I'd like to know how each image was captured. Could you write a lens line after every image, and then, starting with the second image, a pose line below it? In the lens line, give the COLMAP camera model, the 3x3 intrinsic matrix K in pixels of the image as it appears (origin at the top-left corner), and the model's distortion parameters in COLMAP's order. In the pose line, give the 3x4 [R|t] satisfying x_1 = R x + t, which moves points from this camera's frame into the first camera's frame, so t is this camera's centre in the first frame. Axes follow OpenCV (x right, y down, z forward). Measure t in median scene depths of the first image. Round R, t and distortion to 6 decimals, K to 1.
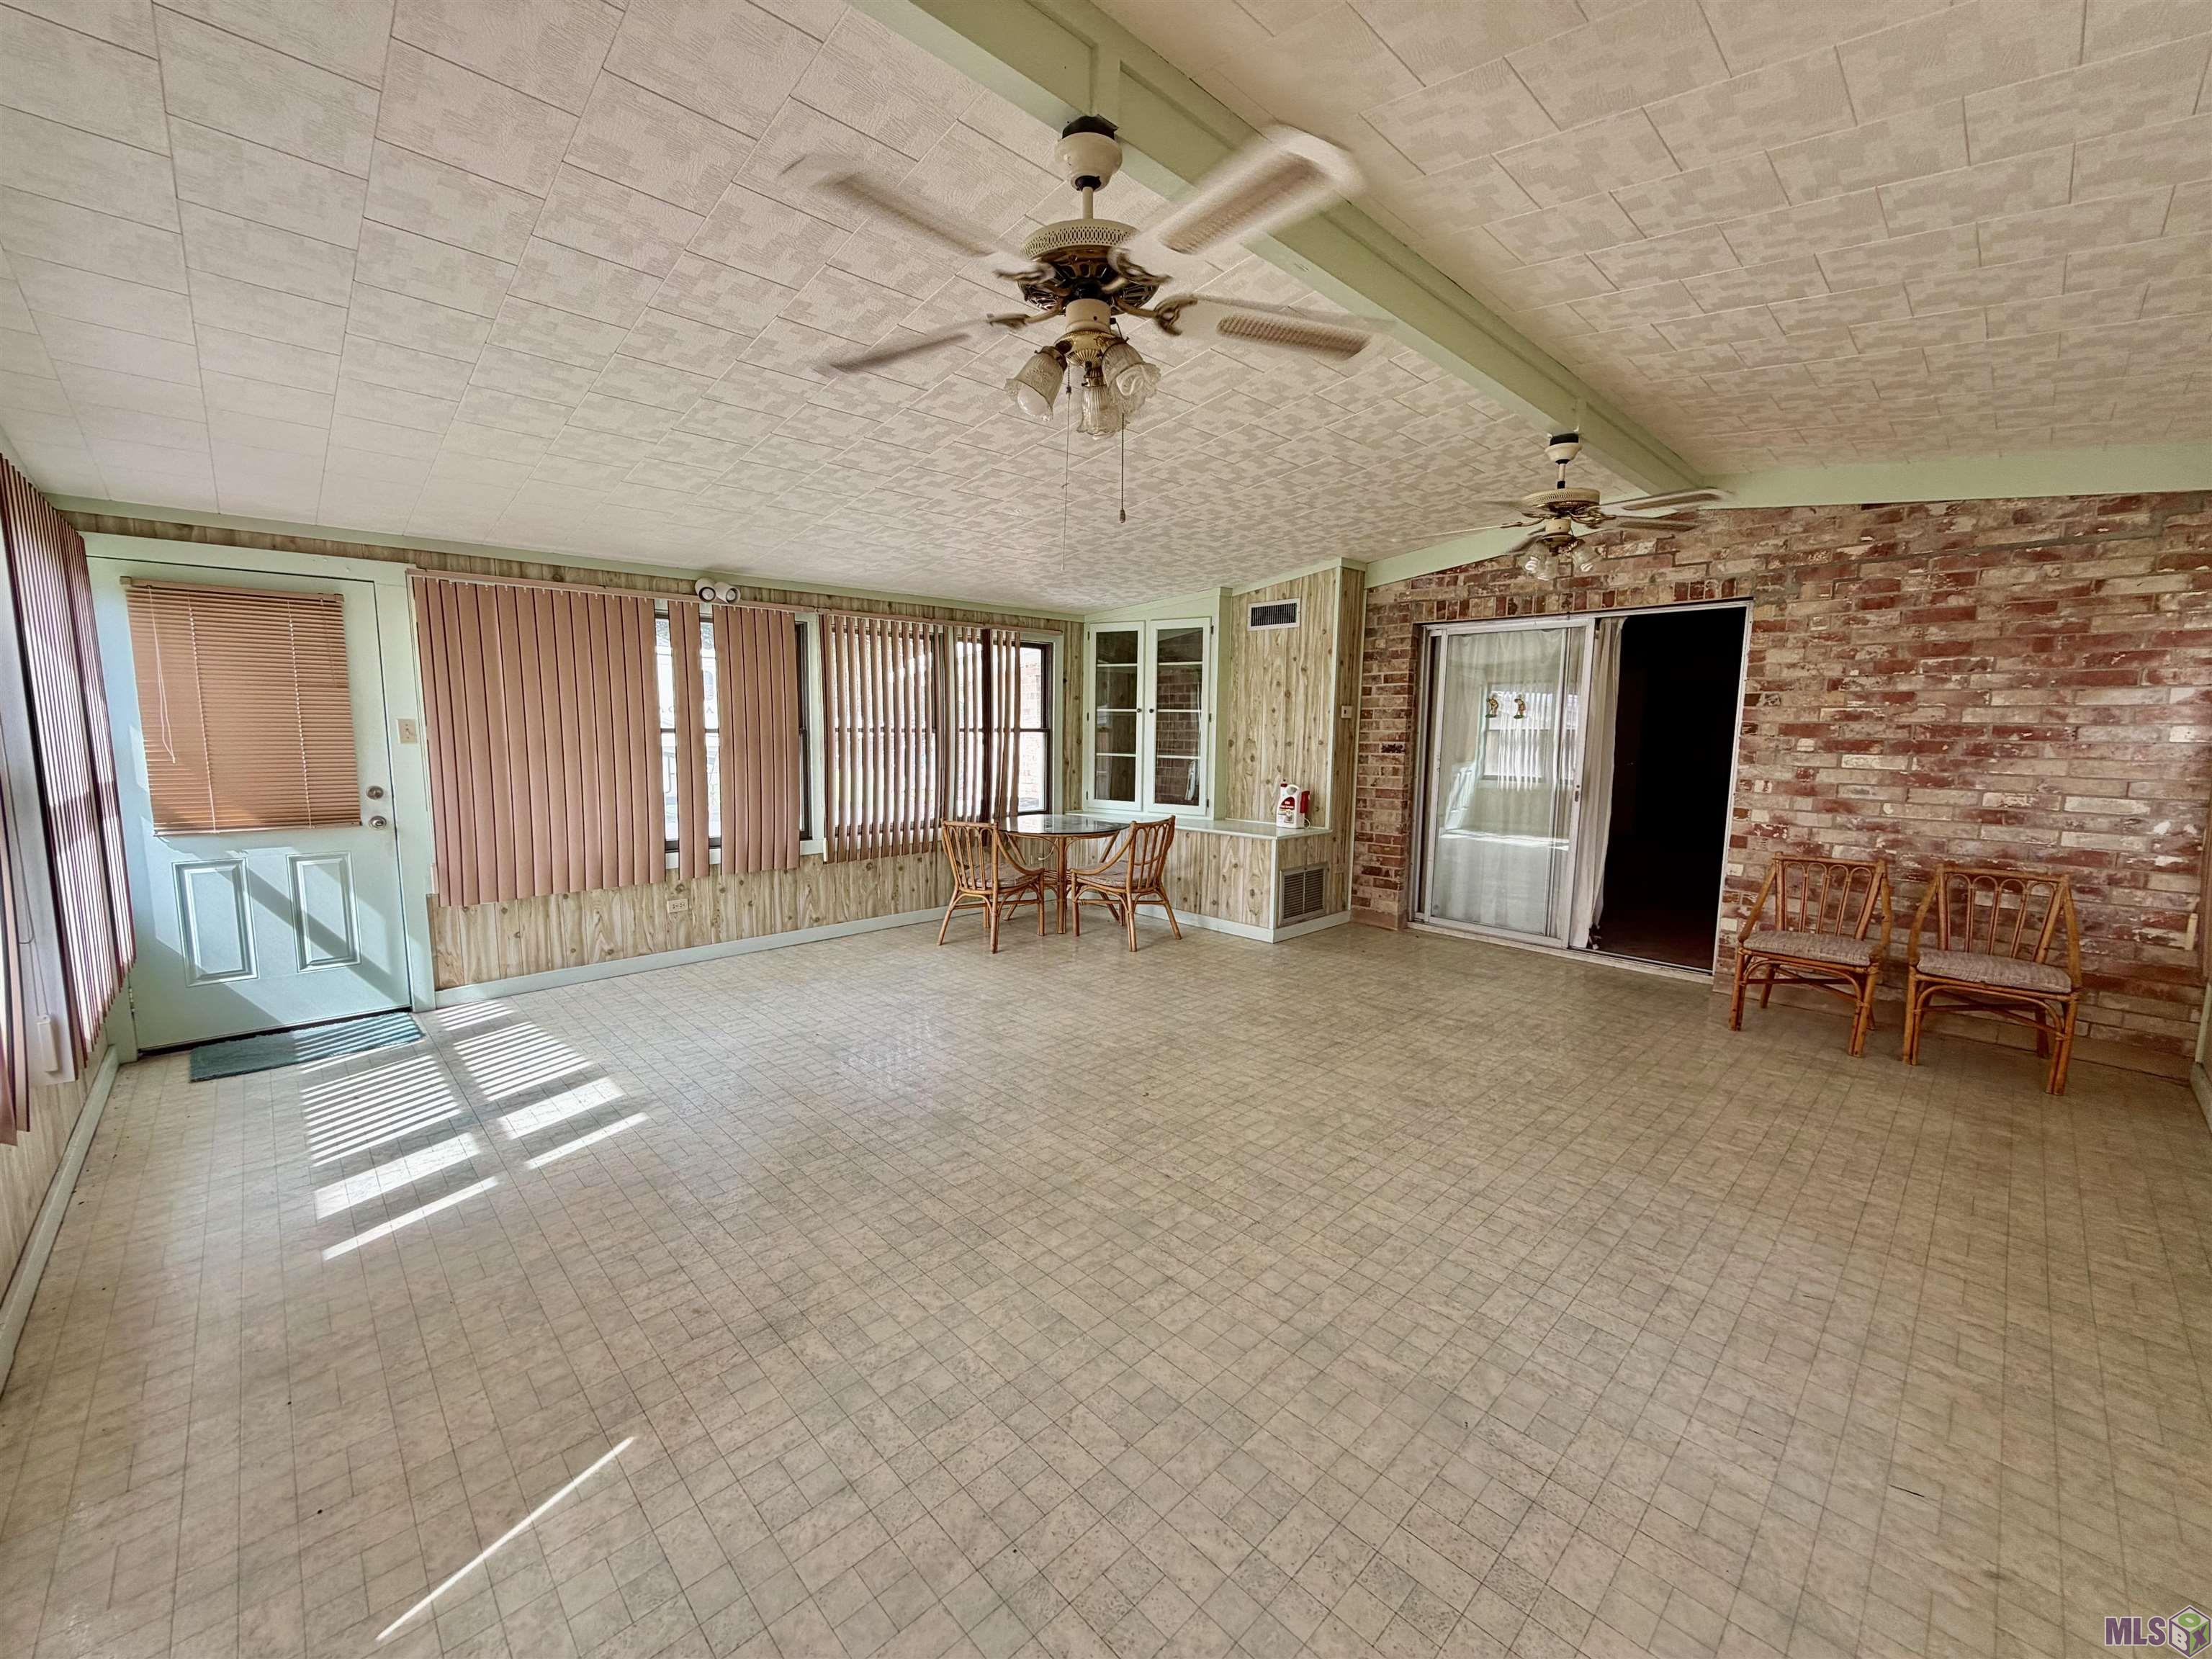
lens RADIAL K [[884.2, 0, 1094.4], [0, 884.2, 828.0], [0, 0, 1]] dist [0.000922, 0.000267]
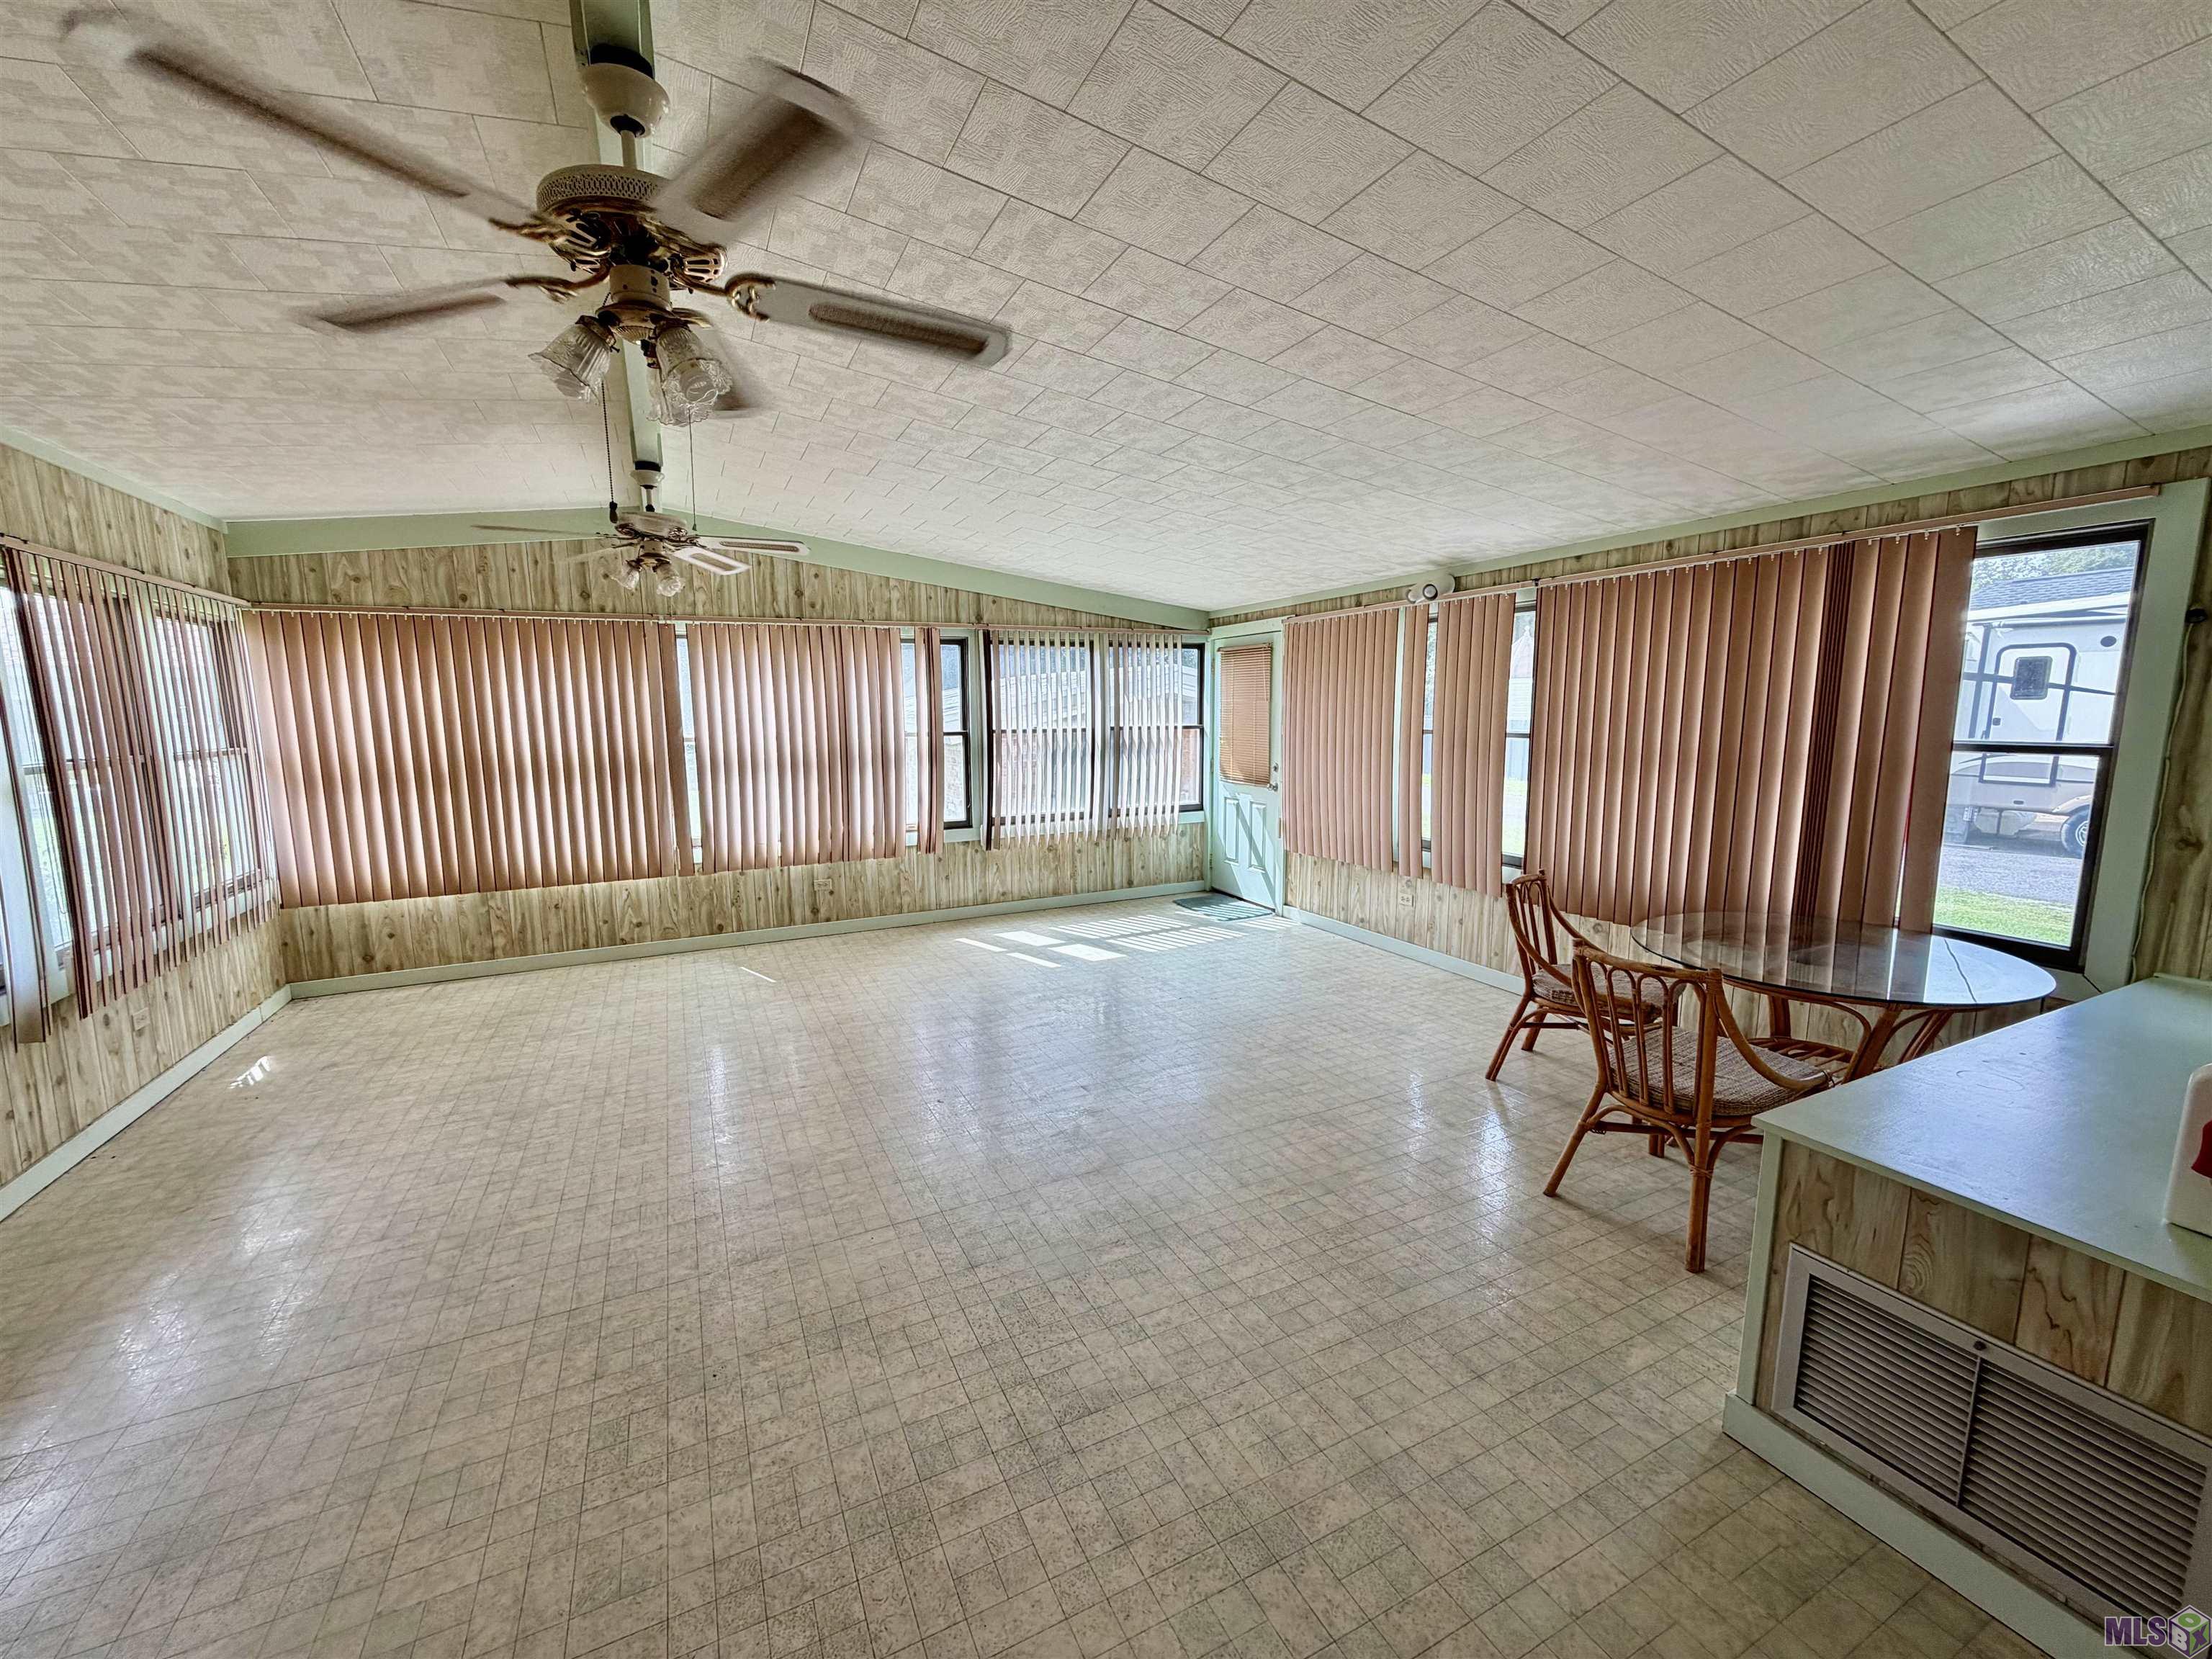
lens RADIAL K [[884.2, 0, 1099.5], [0, 884.2, 830.0], [0, 0, 1]] dist [0.000922, 0.000267]
pose [[-0.305396, 0.126684, -0.943761, 0.725522], [-0.107148, 0.980244, 0.166254, -0.150323], [0.946178, 0.151895, -0.285789, 1.117848]]
